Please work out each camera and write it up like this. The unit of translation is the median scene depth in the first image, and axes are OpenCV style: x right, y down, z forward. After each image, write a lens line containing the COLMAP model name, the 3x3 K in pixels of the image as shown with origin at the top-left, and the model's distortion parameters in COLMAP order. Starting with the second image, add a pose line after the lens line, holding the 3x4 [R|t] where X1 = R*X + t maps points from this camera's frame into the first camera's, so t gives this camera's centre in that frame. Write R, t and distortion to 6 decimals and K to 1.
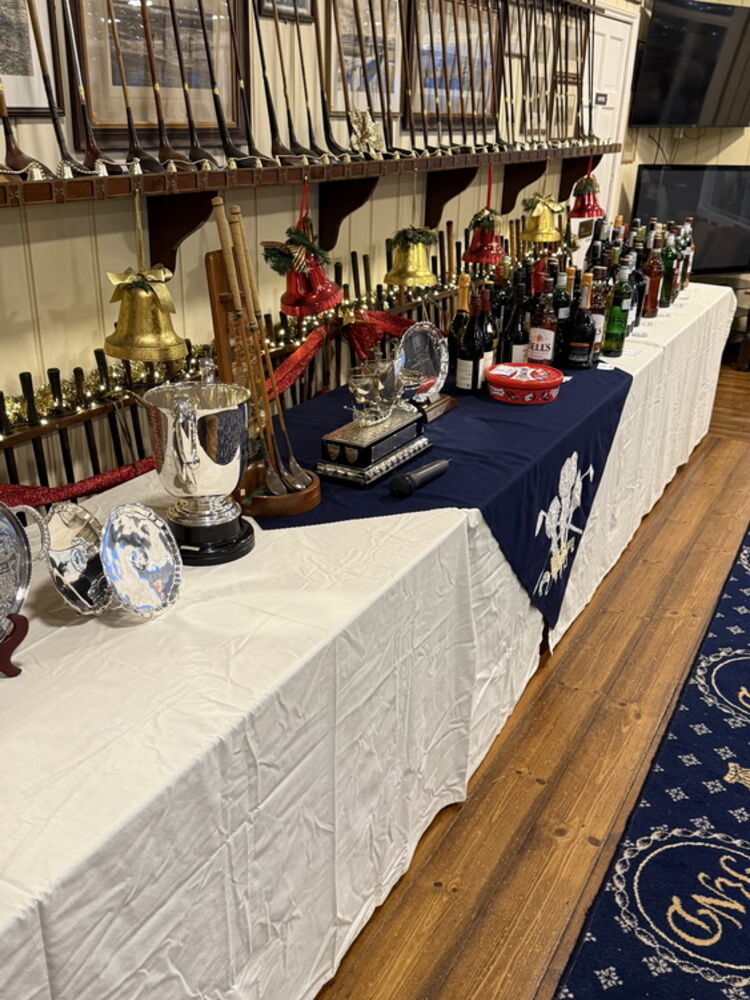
lens RADIAL K [[931.1, 0, 379.4], [0, 931.1, 500.2], [0, 0, 1]] dist [0.001376, -0.014863]
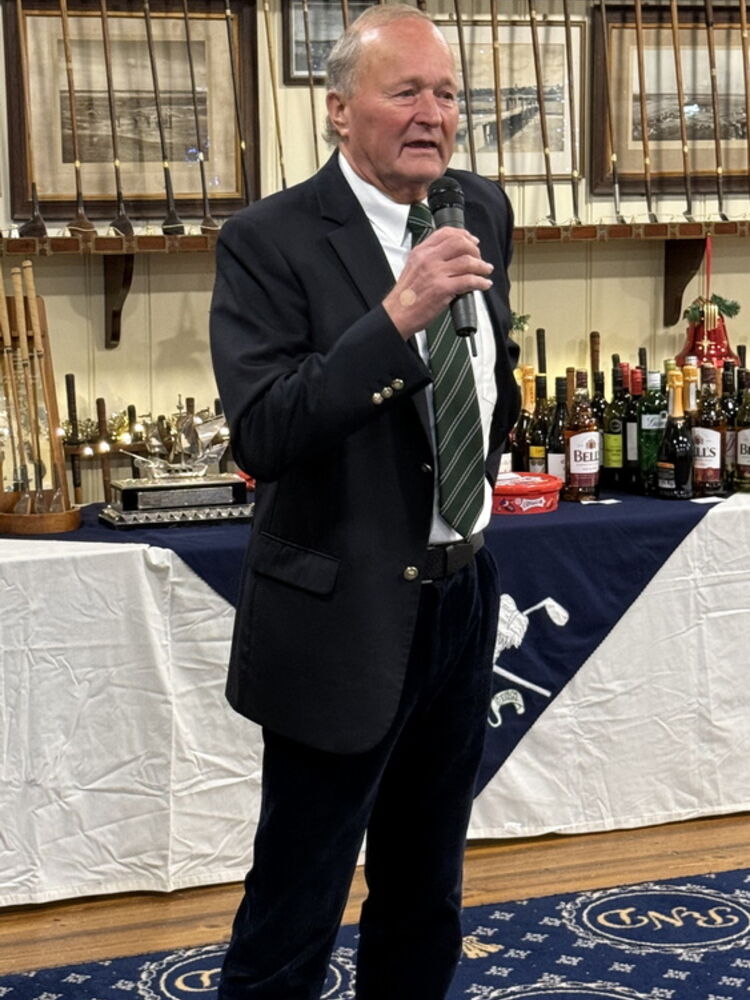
lens RADIAL K [[2302.1, 0, 375.0], [0, 2302.1, 500.0], [0, 0, 1]] dist [-0.196452, 3.569307]
pose [[0.773756, 0.059698, -0.630664, 1.601060], [-0.216489, 0.960530, -0.174686, 0.299063], [0.595343, 0.271697, 0.756140, -0.656356]]
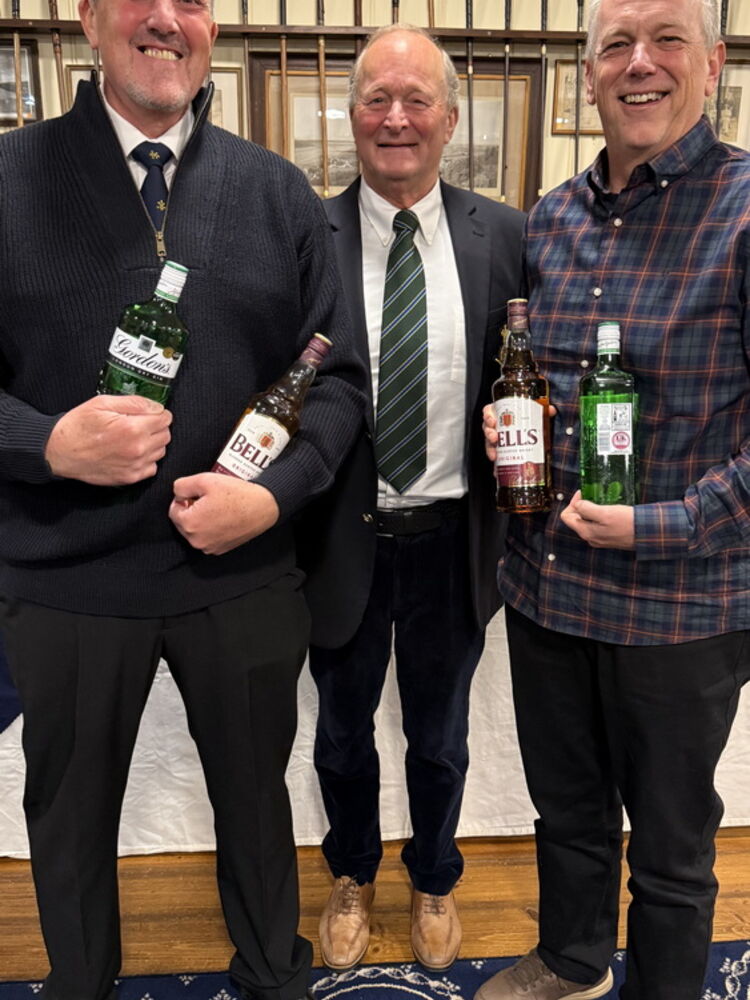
lens RADIAL K [[919.6, 0, 381.2], [0, 919.6, 505.1], [0, 0, 1]] dist [0.055229, -0.117648]
pose [[0.553022, 0.232671, -0.800020, 1.214838], [-0.320219, 0.945819, 0.053719, -0.366869], [0.769173, 0.226474, 0.597564, 0.952938]]
